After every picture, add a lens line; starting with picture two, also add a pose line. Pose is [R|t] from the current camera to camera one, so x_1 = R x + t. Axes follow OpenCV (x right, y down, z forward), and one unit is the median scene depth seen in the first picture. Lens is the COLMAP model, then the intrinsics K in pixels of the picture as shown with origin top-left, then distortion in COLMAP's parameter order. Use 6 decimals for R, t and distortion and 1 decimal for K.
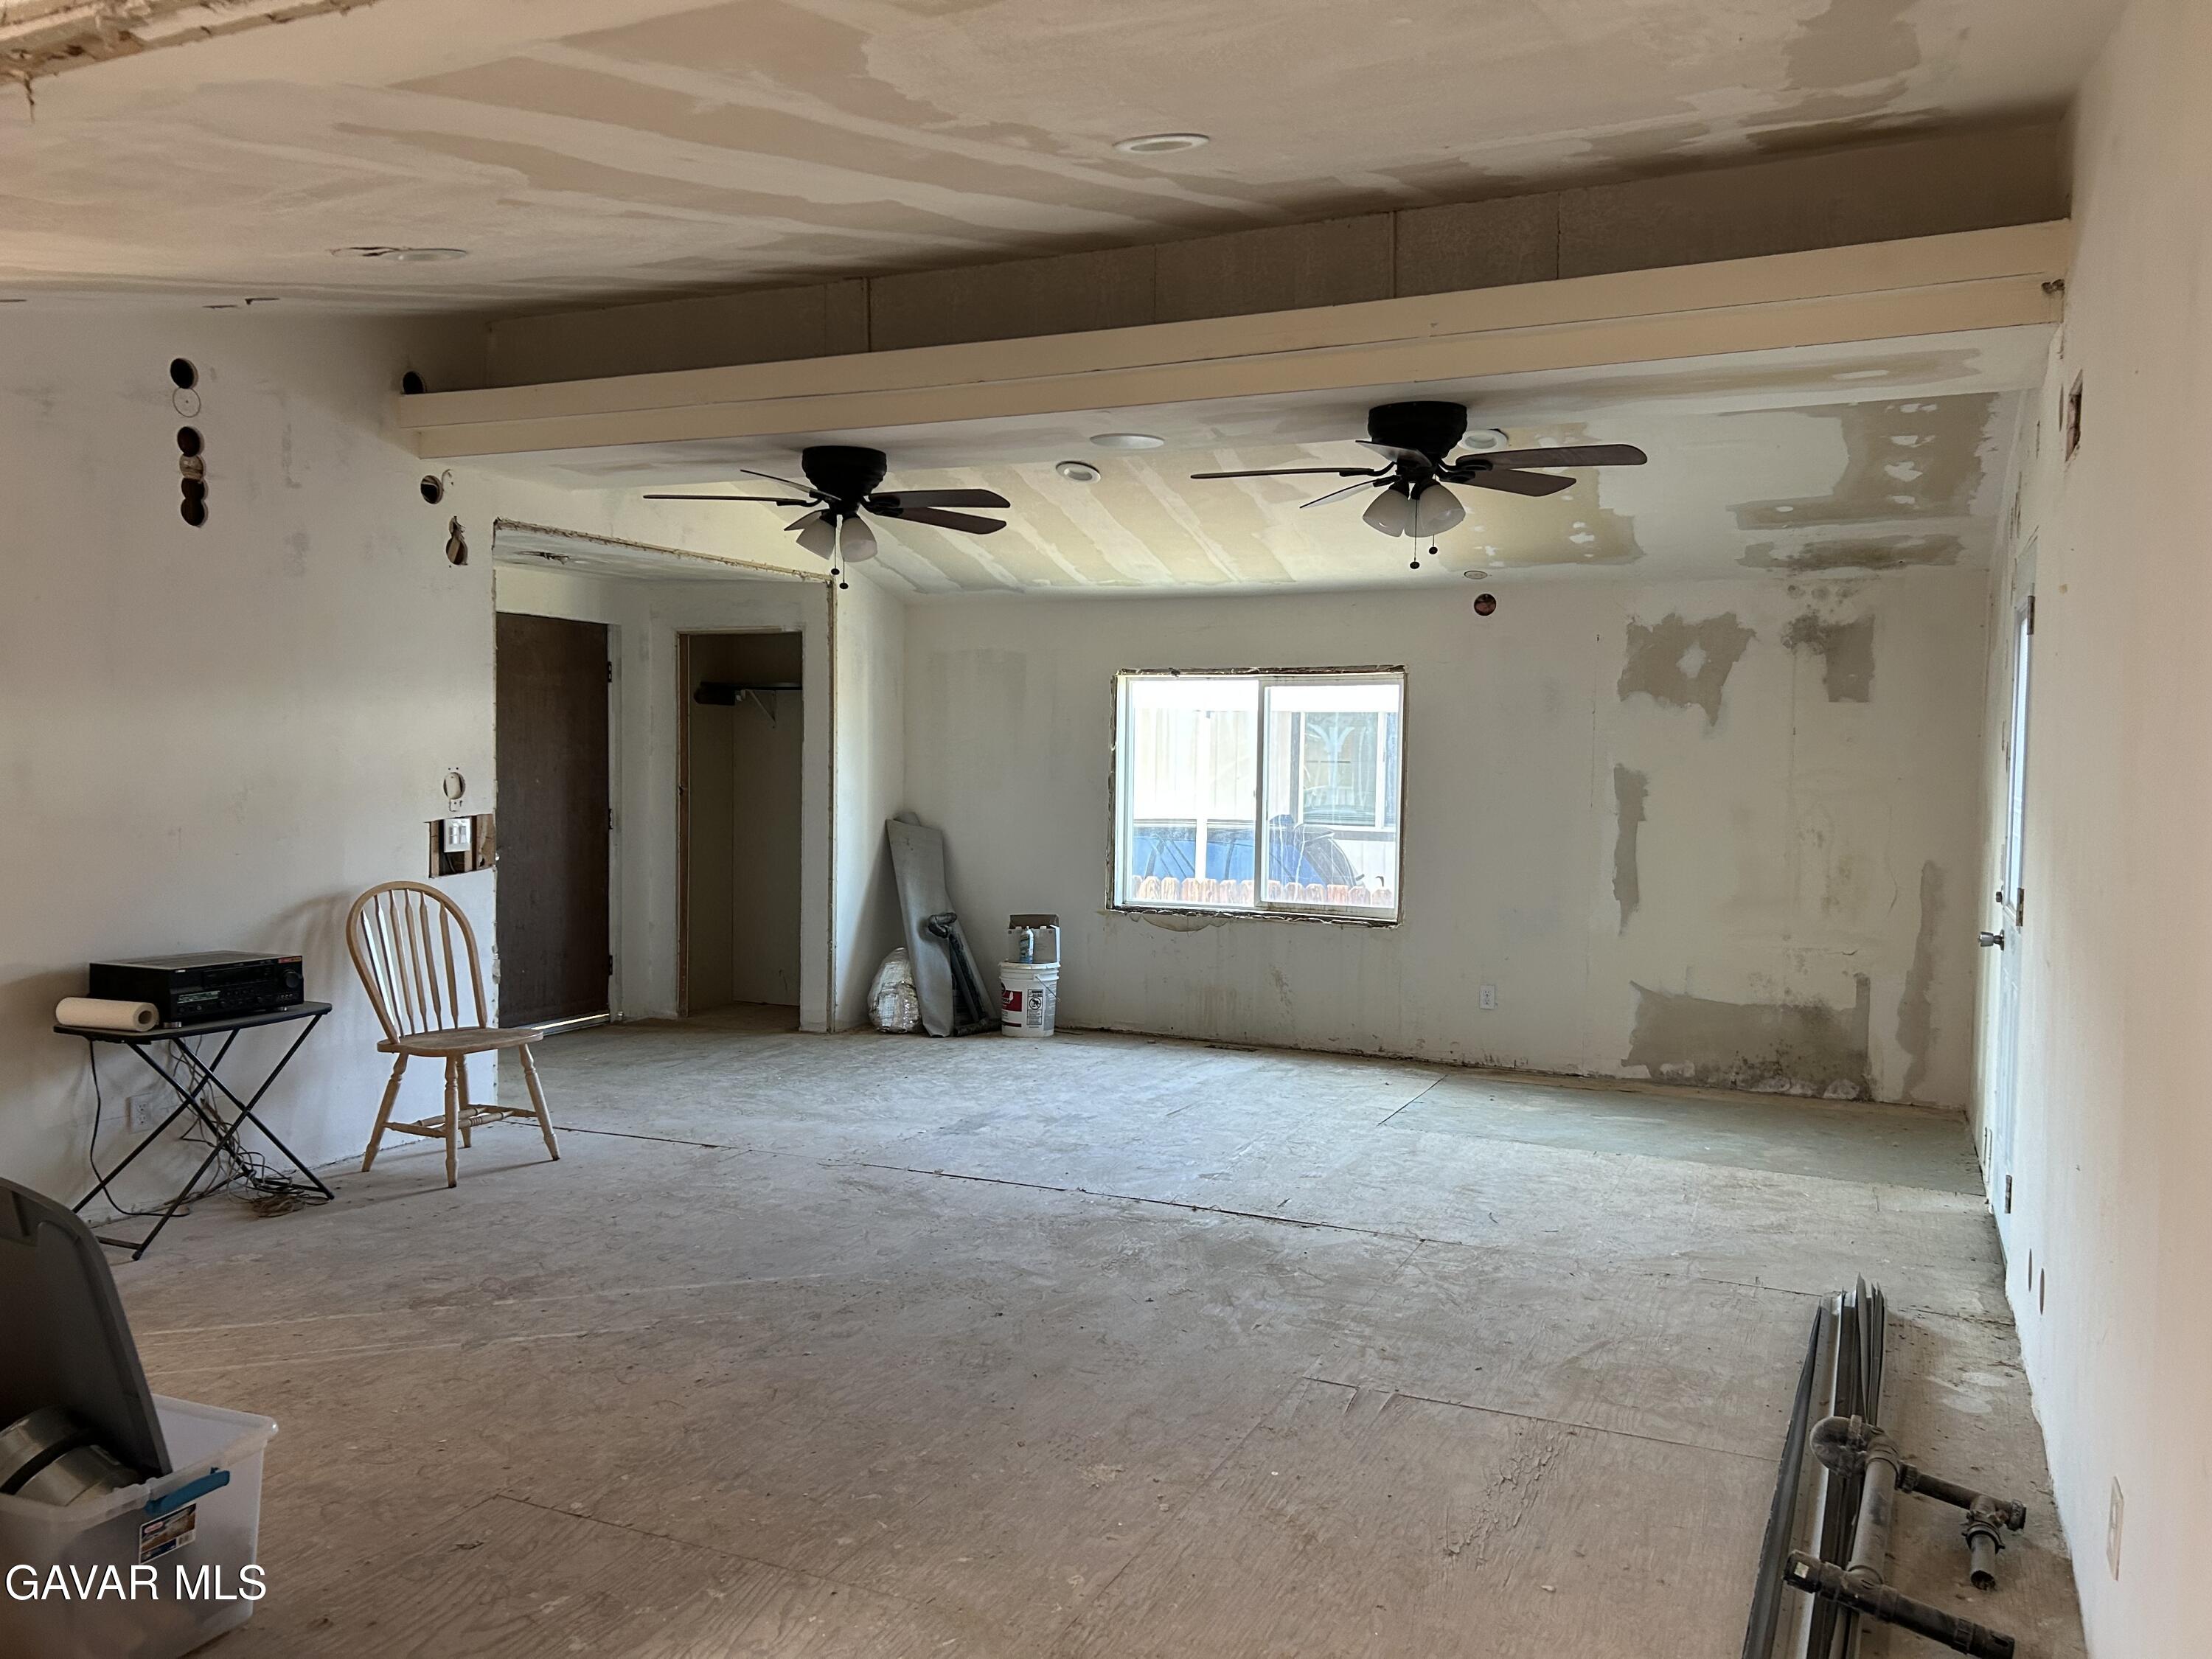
lens RADIAL K [[1673.8, 0, 1101.9], [0, 1673.8, 845.9], [0, 0, 1]] dist [0.040190, -0.037323]
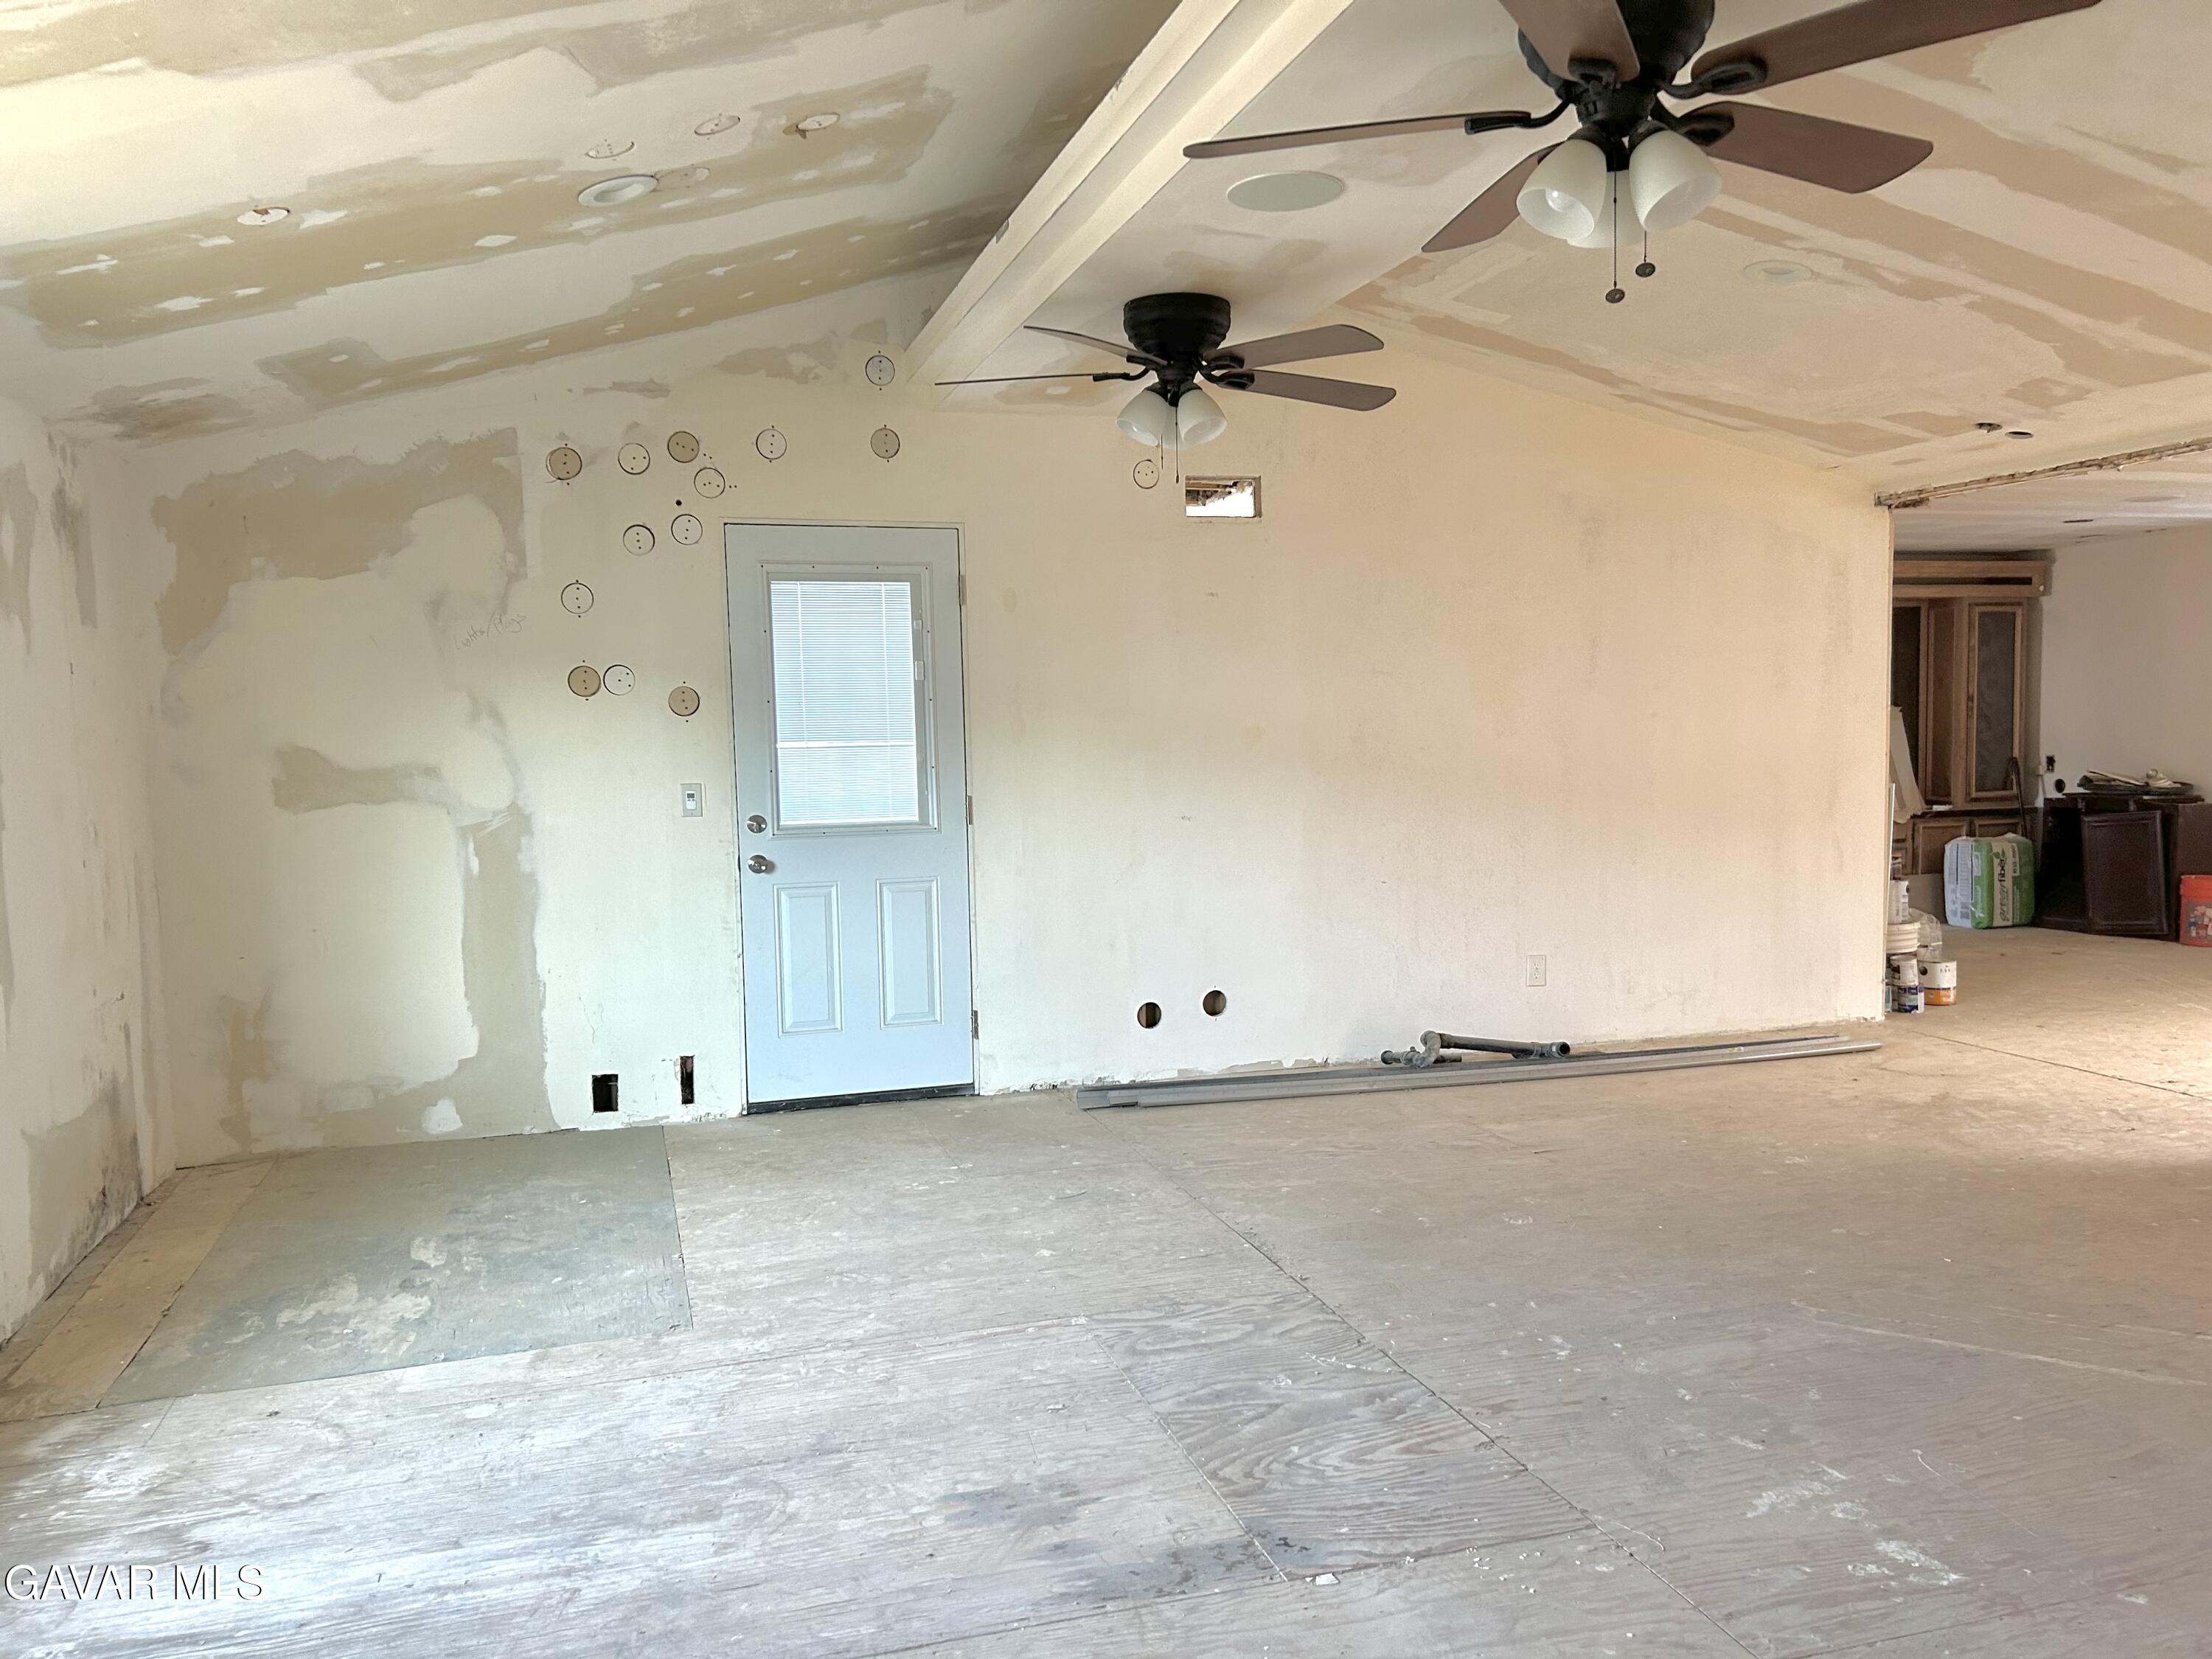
lens RADIAL K [[1669.5, 0, 1120.0], [0, 1669.5, 831.4], [0, 0, 1]] dist [0.069072, -0.119000]
pose [[-0.666447, -0.042618, 0.744333, -0.317765], [0.066212, 0.991037, 0.116028, -0.055371], [-0.742606, 0.126610, -0.657652, 1.086360]]
